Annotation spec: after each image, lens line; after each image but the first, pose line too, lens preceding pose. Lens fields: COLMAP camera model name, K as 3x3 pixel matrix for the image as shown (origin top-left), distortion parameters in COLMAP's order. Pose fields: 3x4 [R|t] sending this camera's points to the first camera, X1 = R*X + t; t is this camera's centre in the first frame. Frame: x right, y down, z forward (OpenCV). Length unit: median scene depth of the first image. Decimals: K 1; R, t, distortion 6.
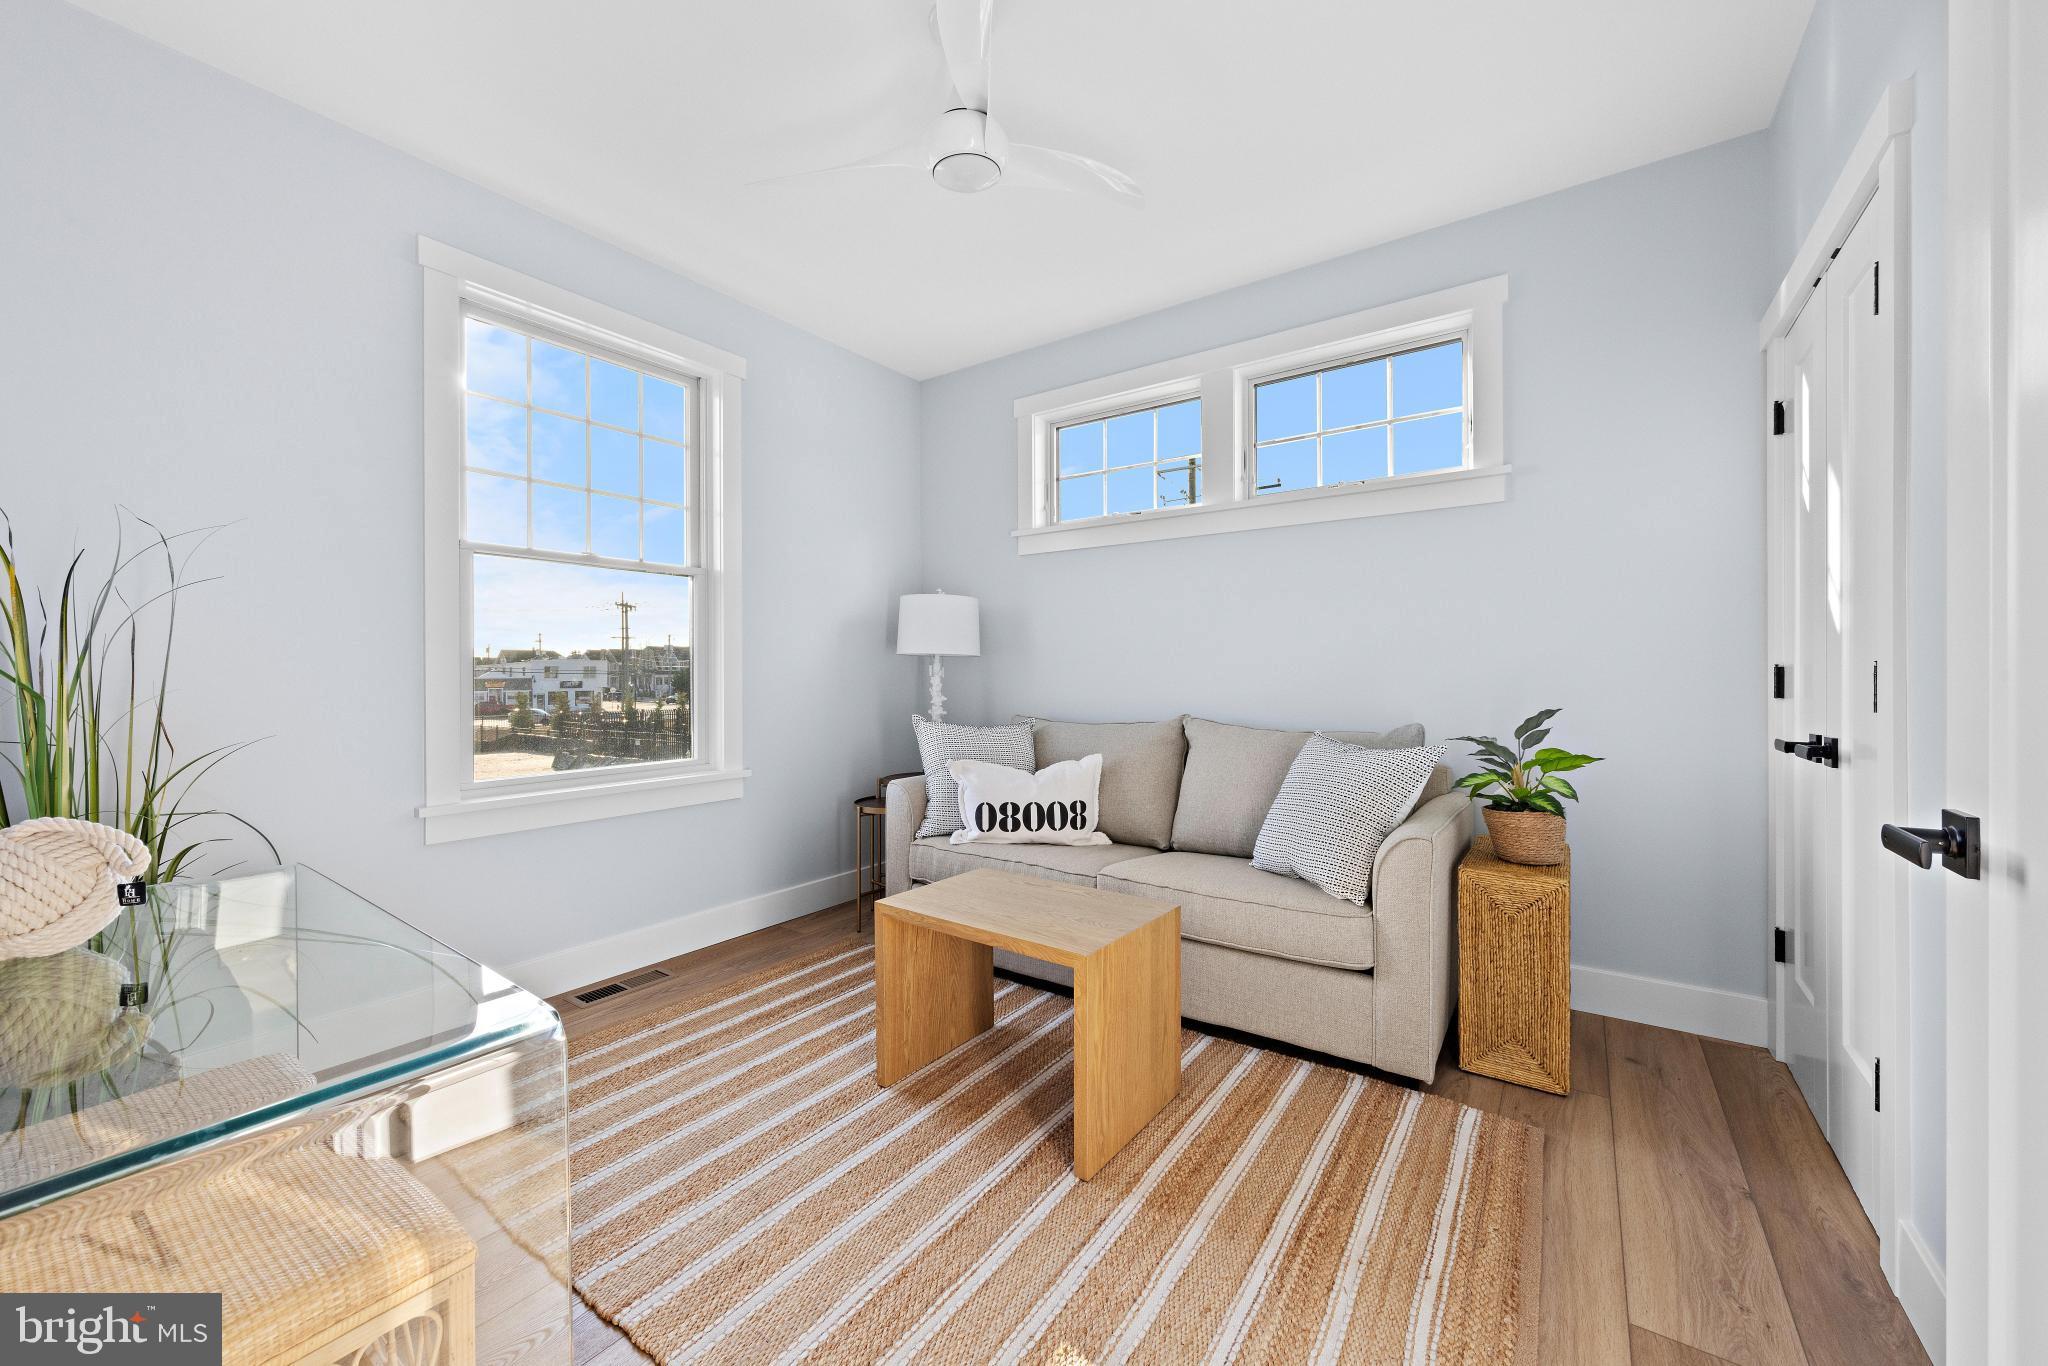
lens RADIAL K [[803.6, 0, 1010.1], [0, 803.6, 679.6], [0, 0, 1]] dist [0.002891, -0.000111]
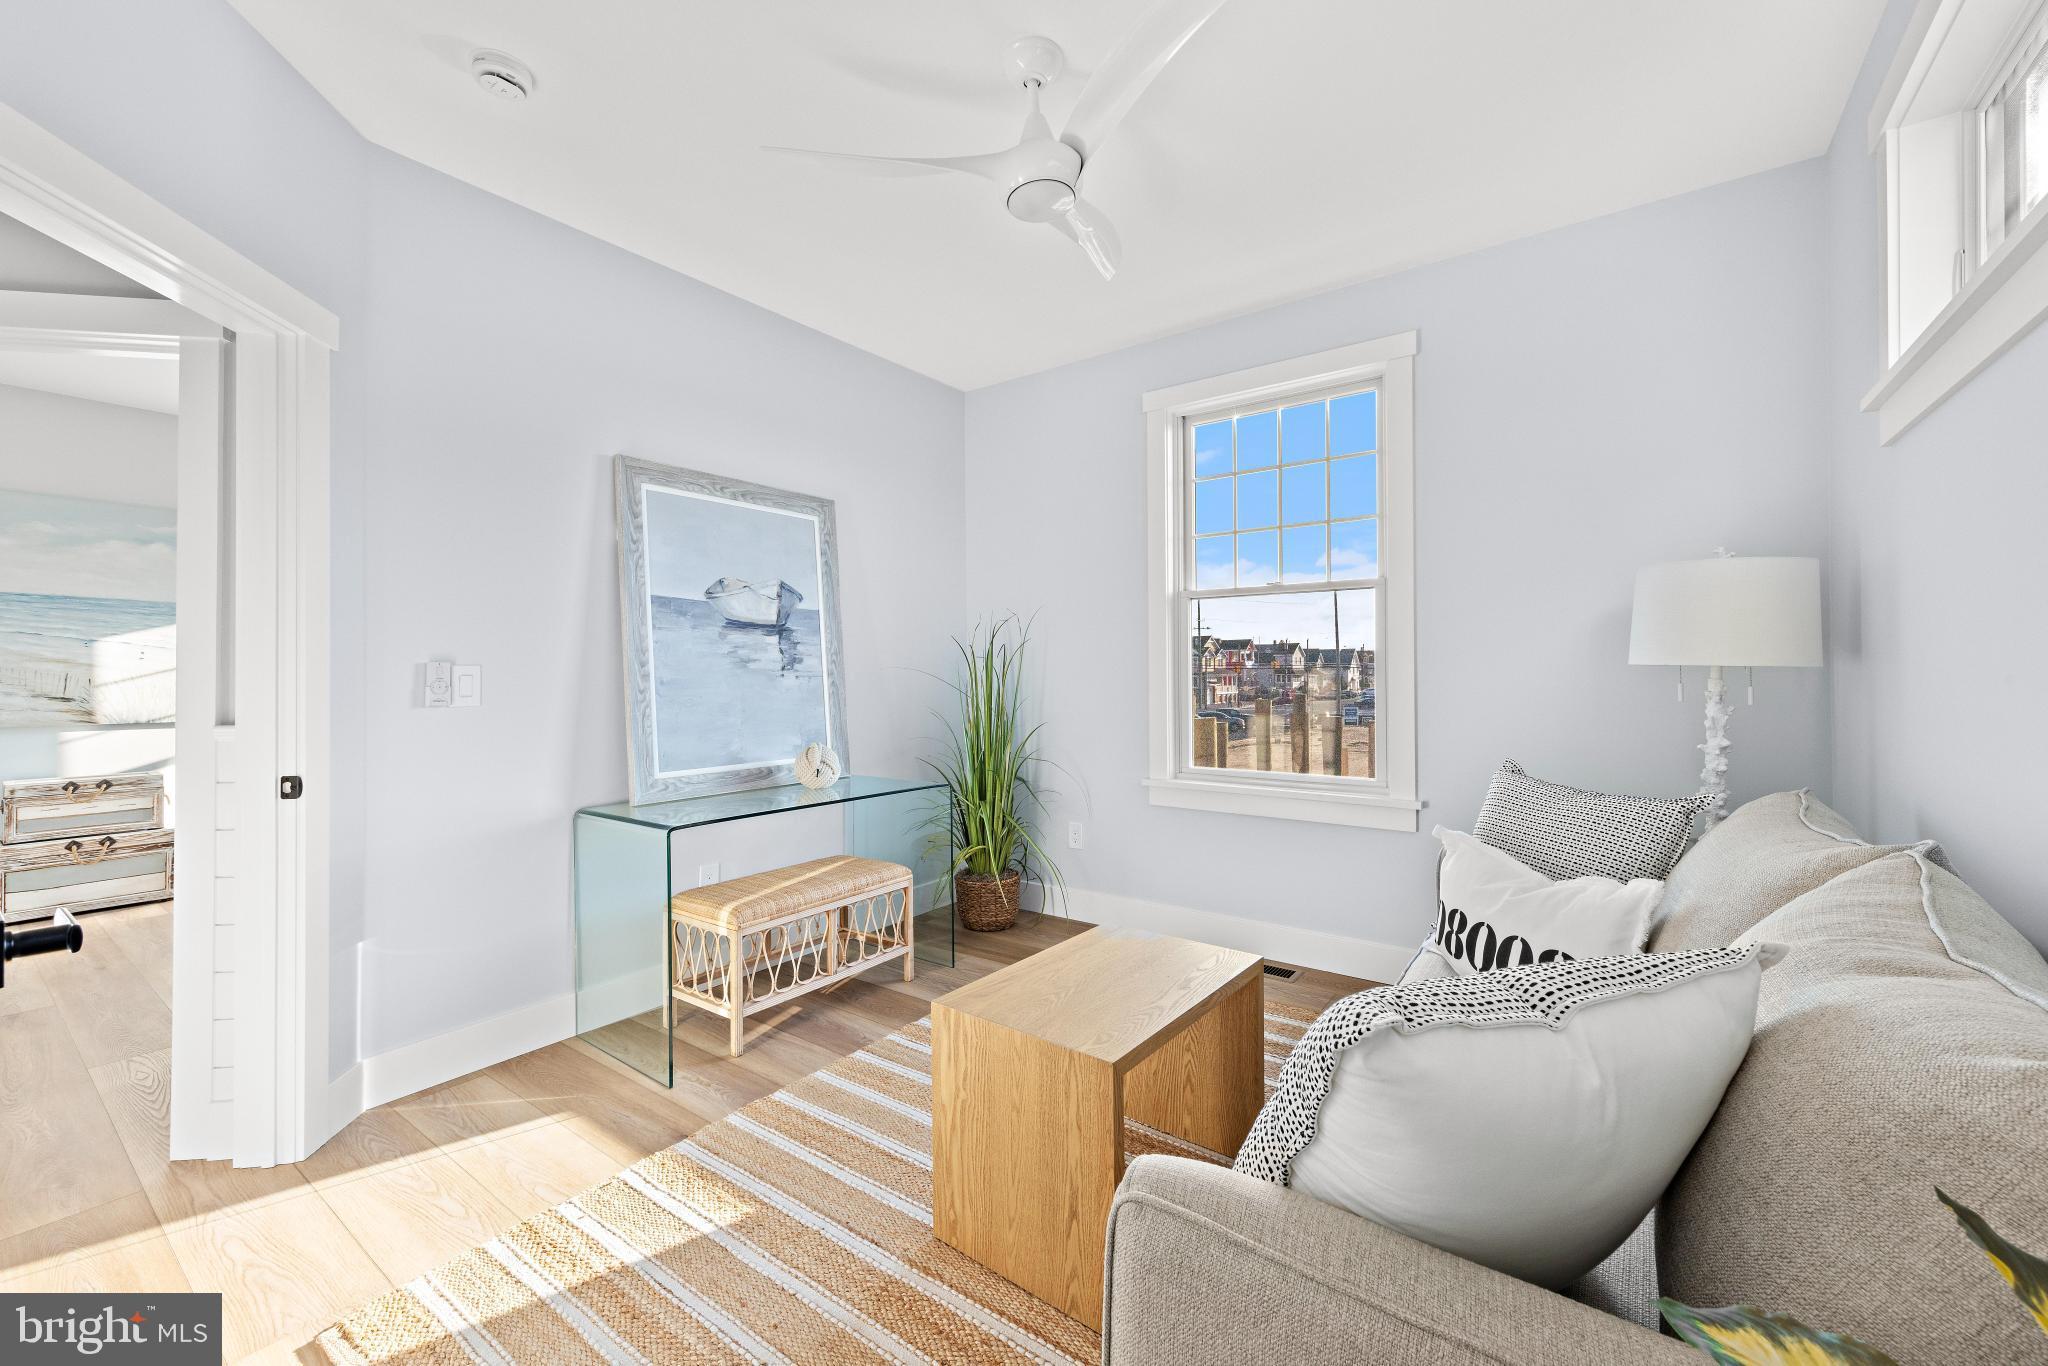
lens RADIAL K [[803.6, 0, 1013.7], [0, 803.6, 673.1], [0, 0, 1]] dist [0.002891, -0.000111]
pose [[-0.024145, -0.000100, -0.999708, 1.077649], [-0.003510, 0.999994, -0.000015, -0.052887], [0.999702, 0.003508, -0.024145, 1.134659]]
